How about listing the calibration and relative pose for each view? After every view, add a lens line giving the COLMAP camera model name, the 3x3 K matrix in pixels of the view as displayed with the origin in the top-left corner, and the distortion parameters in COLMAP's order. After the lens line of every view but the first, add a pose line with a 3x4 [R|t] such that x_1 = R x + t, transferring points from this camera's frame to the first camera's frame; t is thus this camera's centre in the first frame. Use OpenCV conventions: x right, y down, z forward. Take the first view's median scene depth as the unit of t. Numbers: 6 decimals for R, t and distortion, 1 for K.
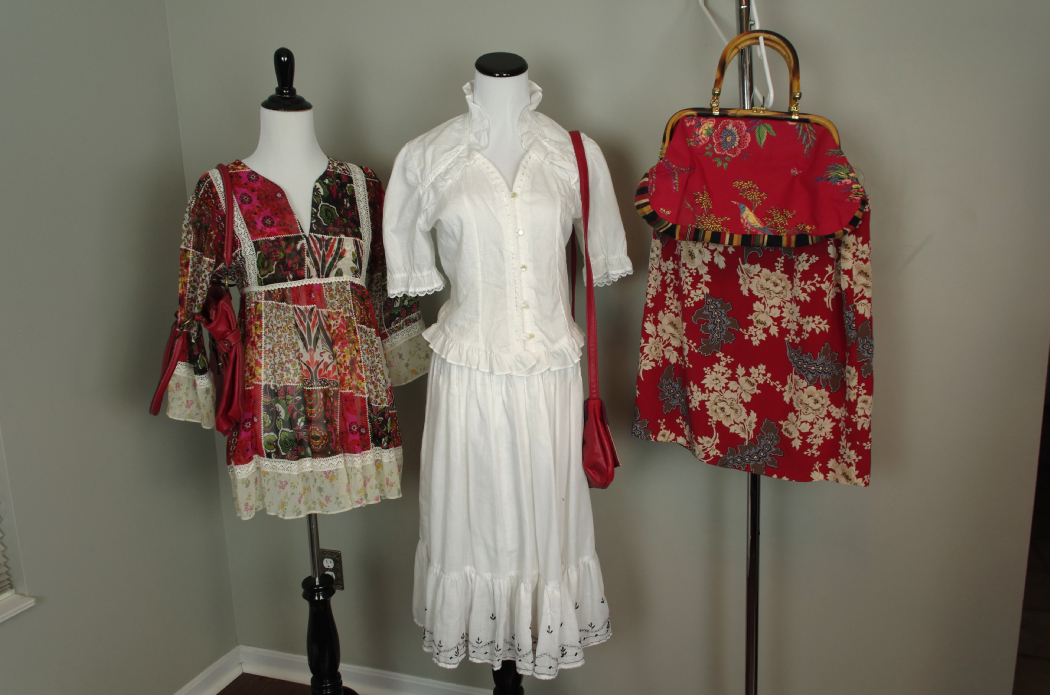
lens RADIAL K [[797.7, 0, 528.9], [0, 797.7, 358.2], [0, 0, 1]] dist [-0.025273, 0.094869]
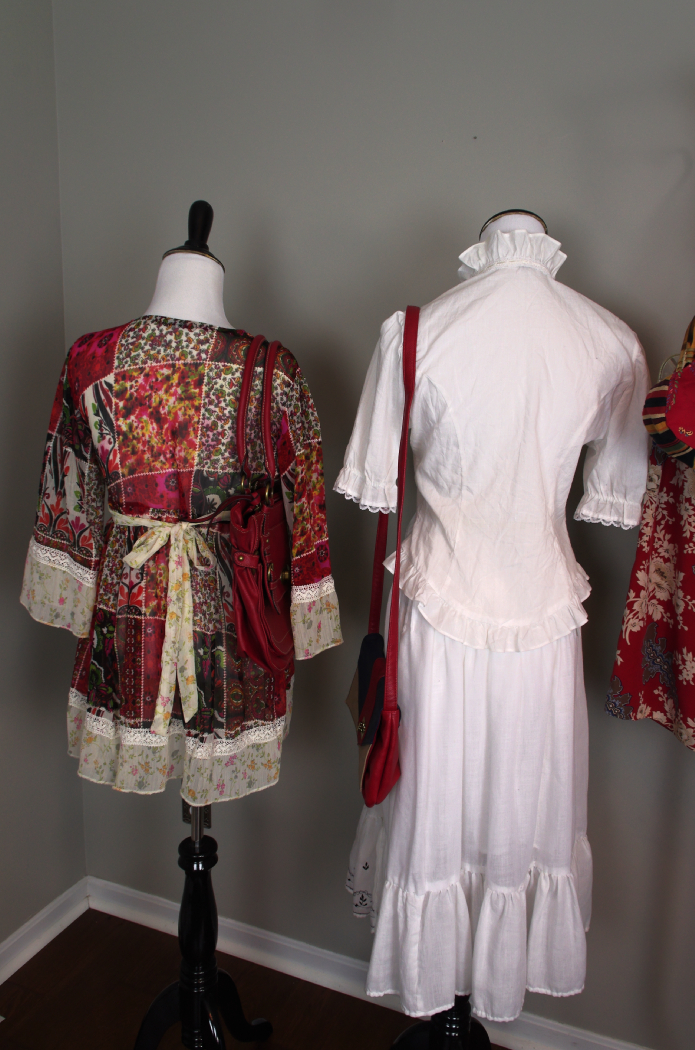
lens RADIAL K [[732.0, 0, 362.1], [0, 732.0, 532.7], [0, 0, 1]] dist [-0.046531, 0.023110]
pose [[0.996801, 0.064229, -0.047567, -0.088052], [-0.065222, 0.997678, -0.019624, -0.049732], [0.046196, 0.022663, 0.998675, 0.271820]]
